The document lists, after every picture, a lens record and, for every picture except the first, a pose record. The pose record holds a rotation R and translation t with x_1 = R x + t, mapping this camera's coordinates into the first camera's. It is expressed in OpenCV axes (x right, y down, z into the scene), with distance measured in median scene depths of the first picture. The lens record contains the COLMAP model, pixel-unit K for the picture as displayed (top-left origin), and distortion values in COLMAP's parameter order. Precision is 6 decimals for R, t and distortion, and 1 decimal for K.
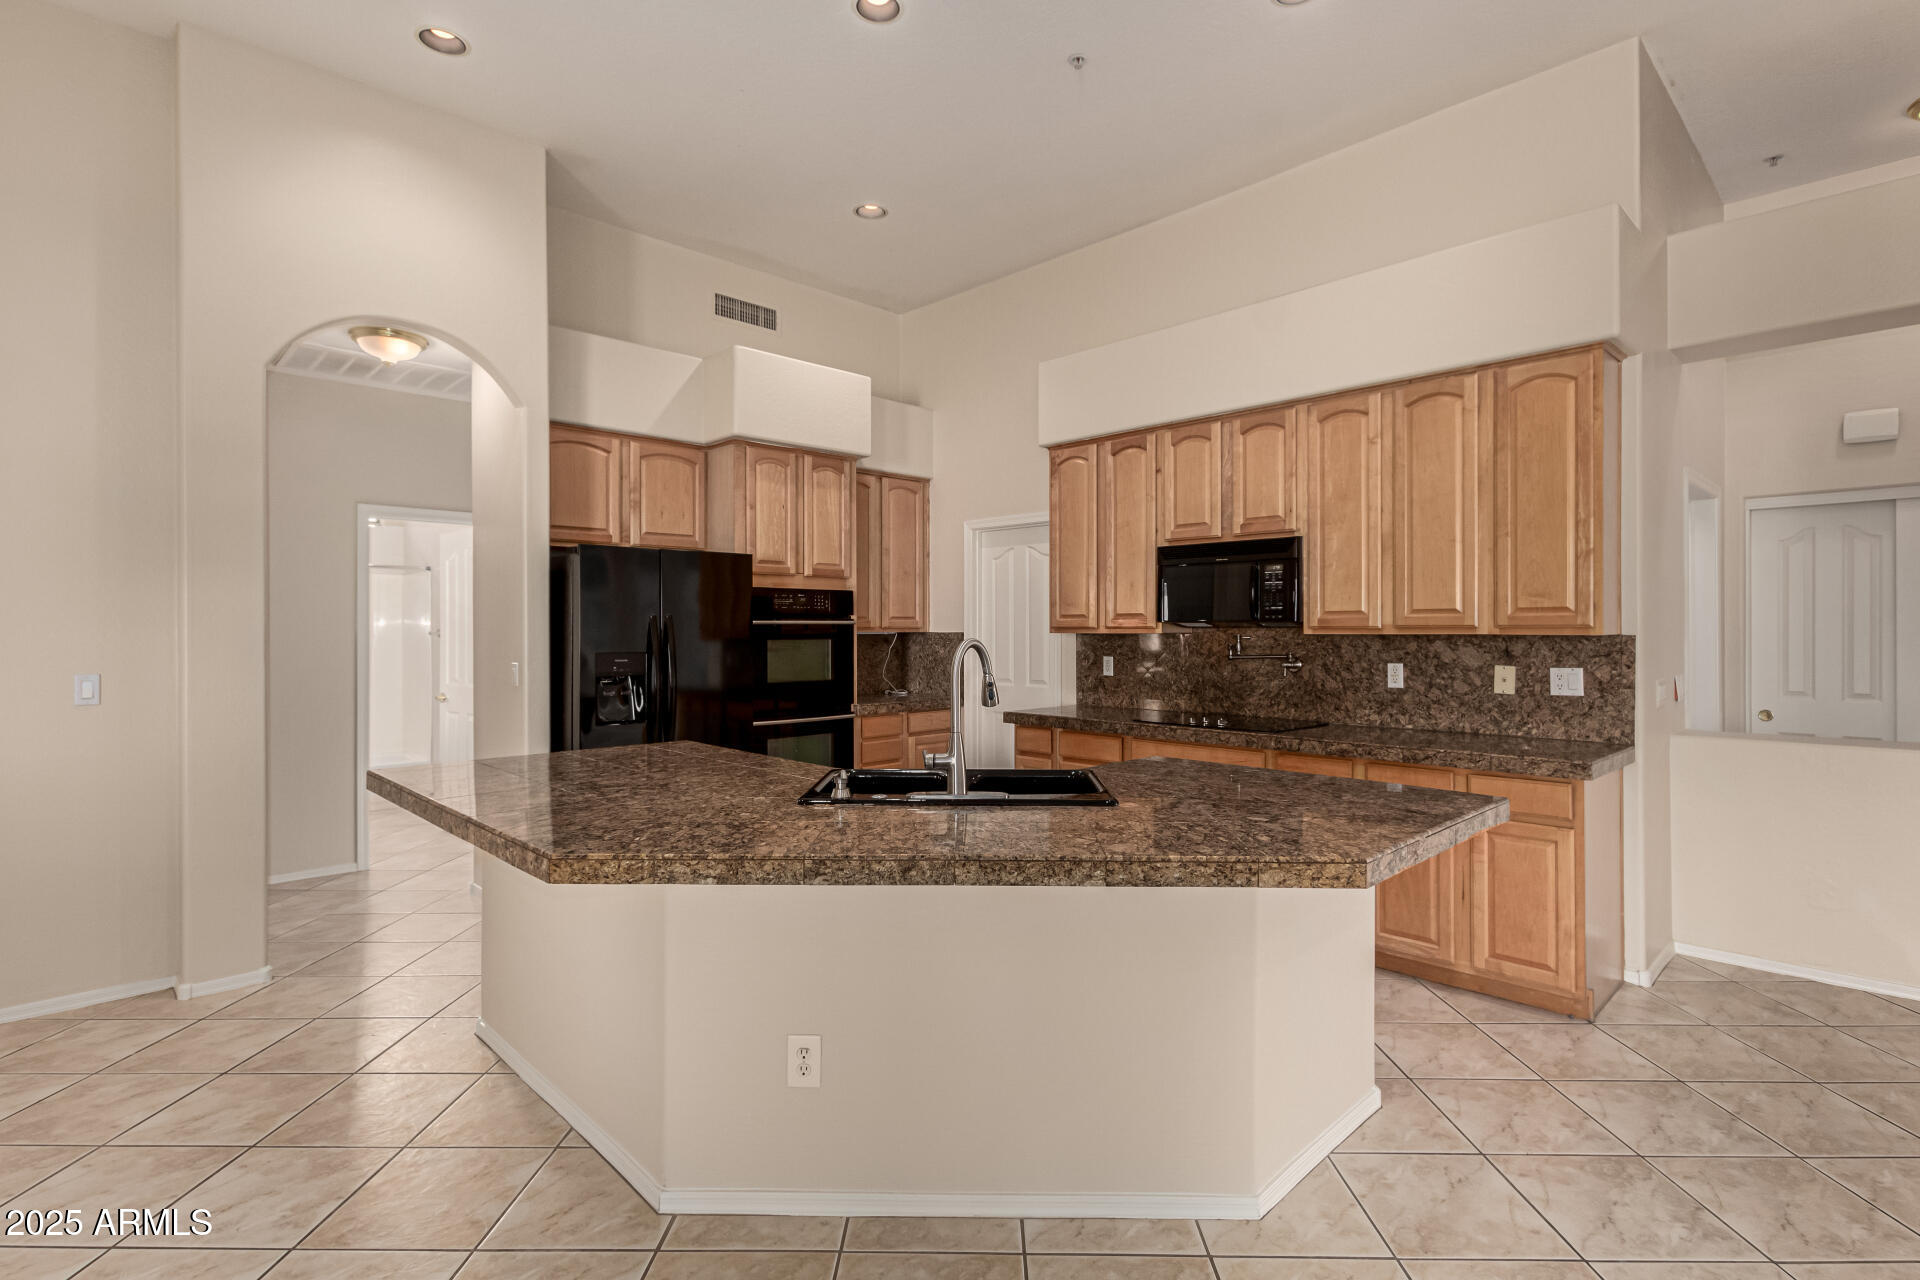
lens RADIAL K [[926.9, 0, 972.9], [0, 926.9, 627.4], [0, 0, 1]] dist [0.004413, 0.000279]
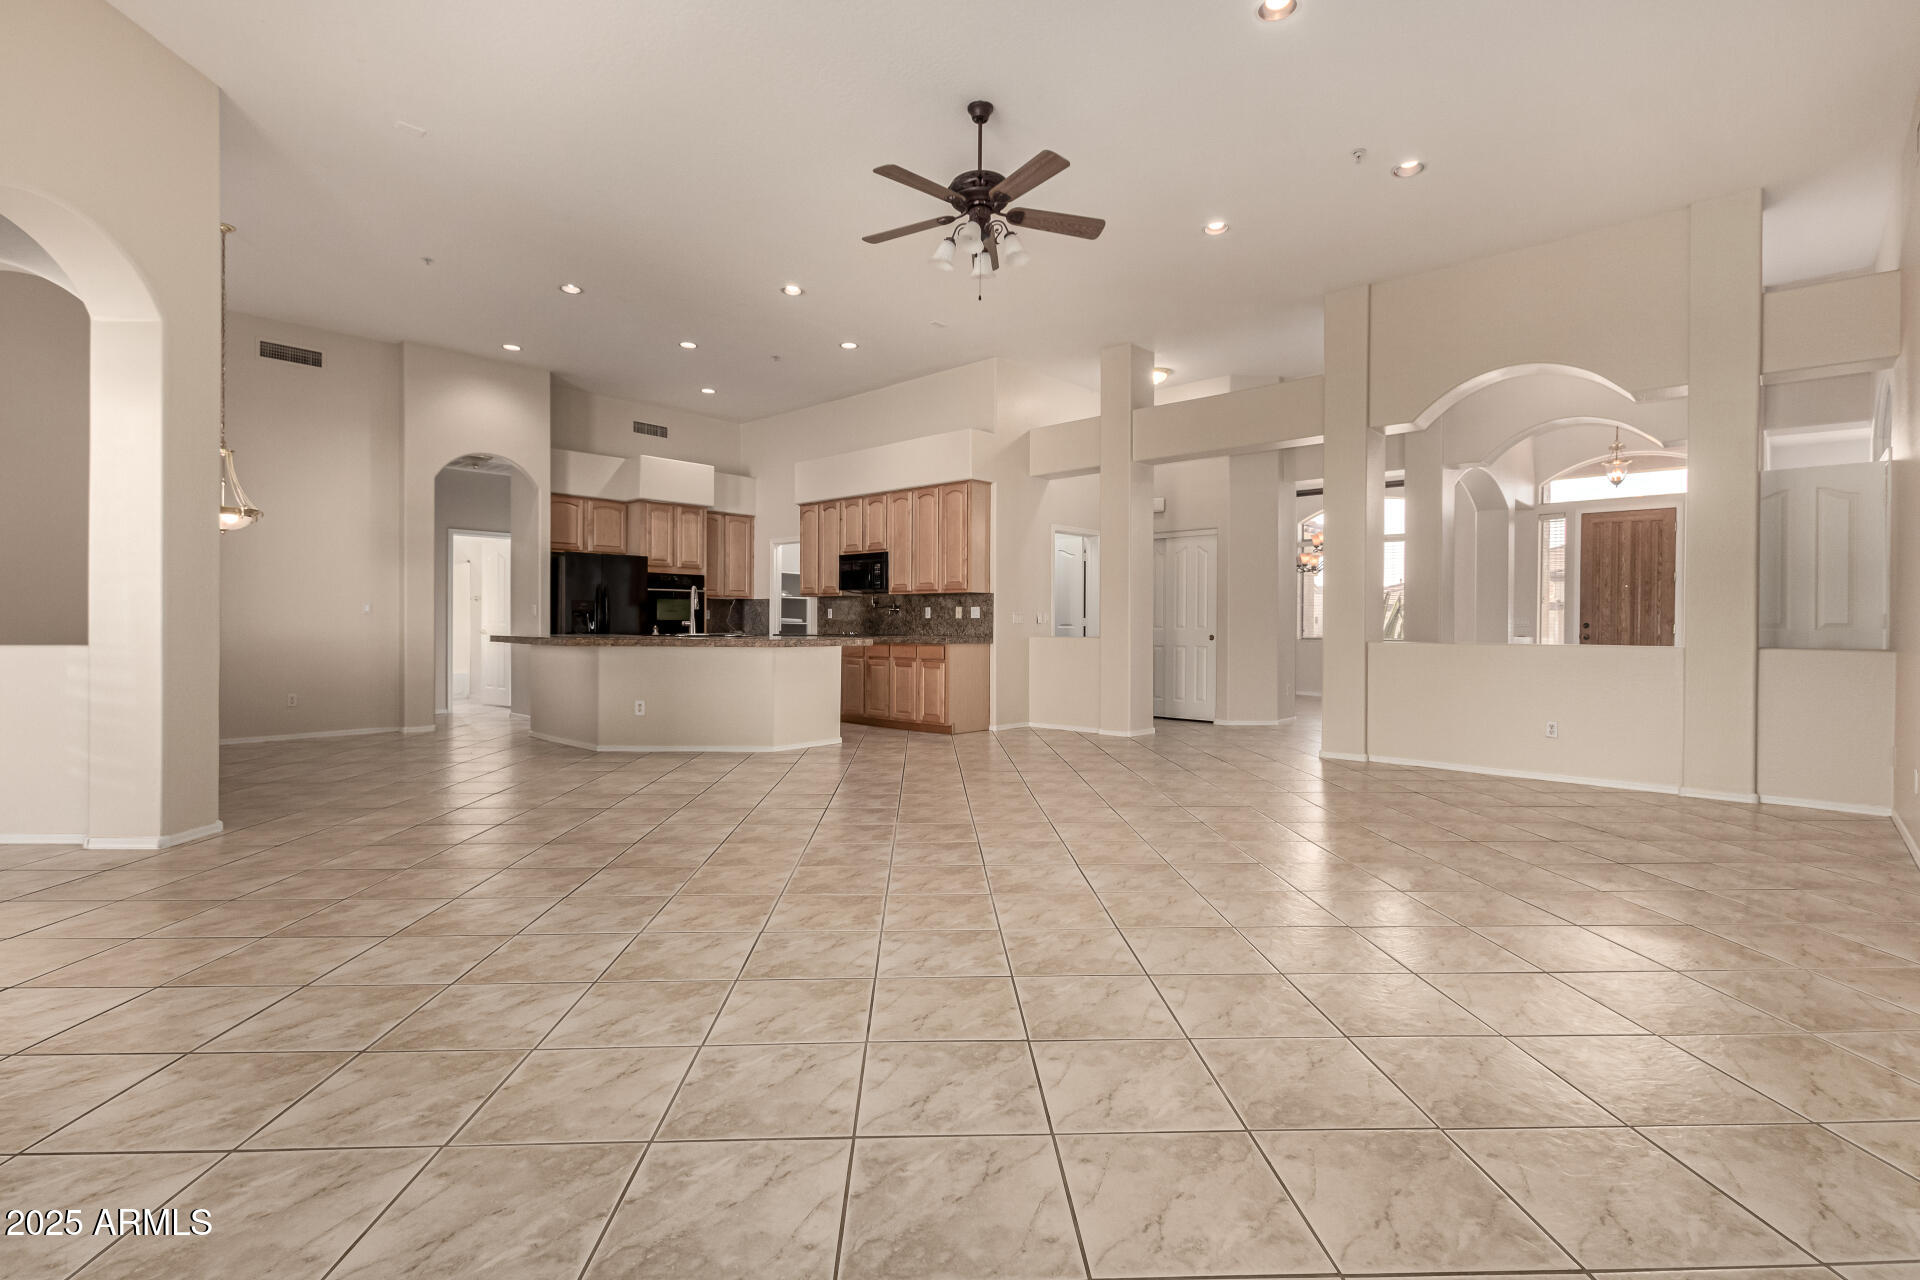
lens RADIAL K [[888.2, 0, 957.9], [0, 888.2, 626.4], [0, 0, 1]] dist [0.016235, -0.007718]
pose [[0.999146, 0.007340, 0.040672, 0.377939], [-0.007439, 0.999970, 0.002266, 0.068950], [-0.040654, -0.002566, 0.999170, -1.027184]]
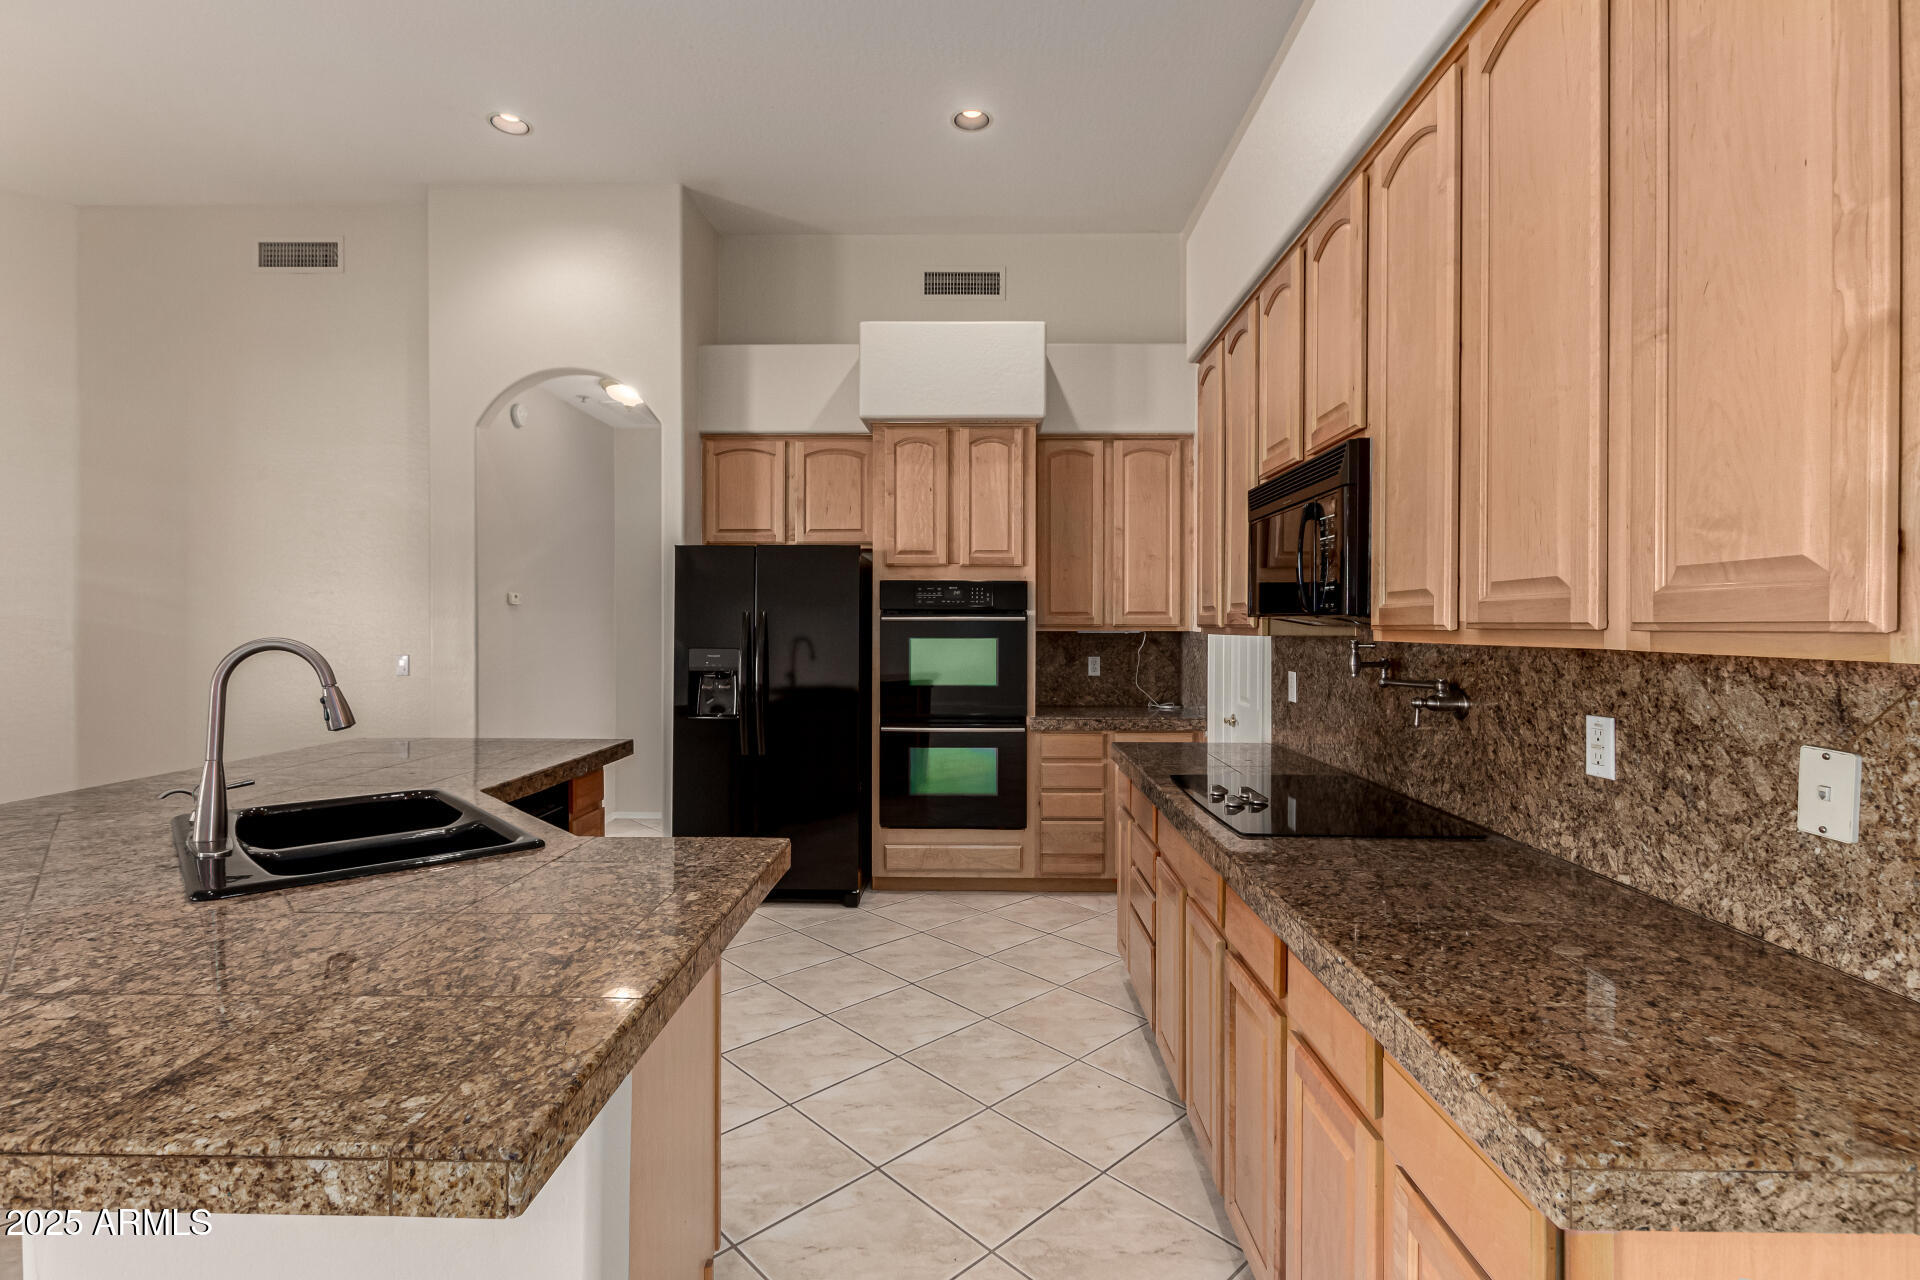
lens RADIAL K [[888.2, 0, 957.9], [0, 888.2, 626.4], [0, 0, 1]] dist [0.016235, -0.007718]
pose [[0.697434, 0.004414, -0.716635, 0.462833], [-0.002820, 0.999990, 0.003415, -0.001192], [0.716643, -0.000361, 0.697440, 0.450355]]
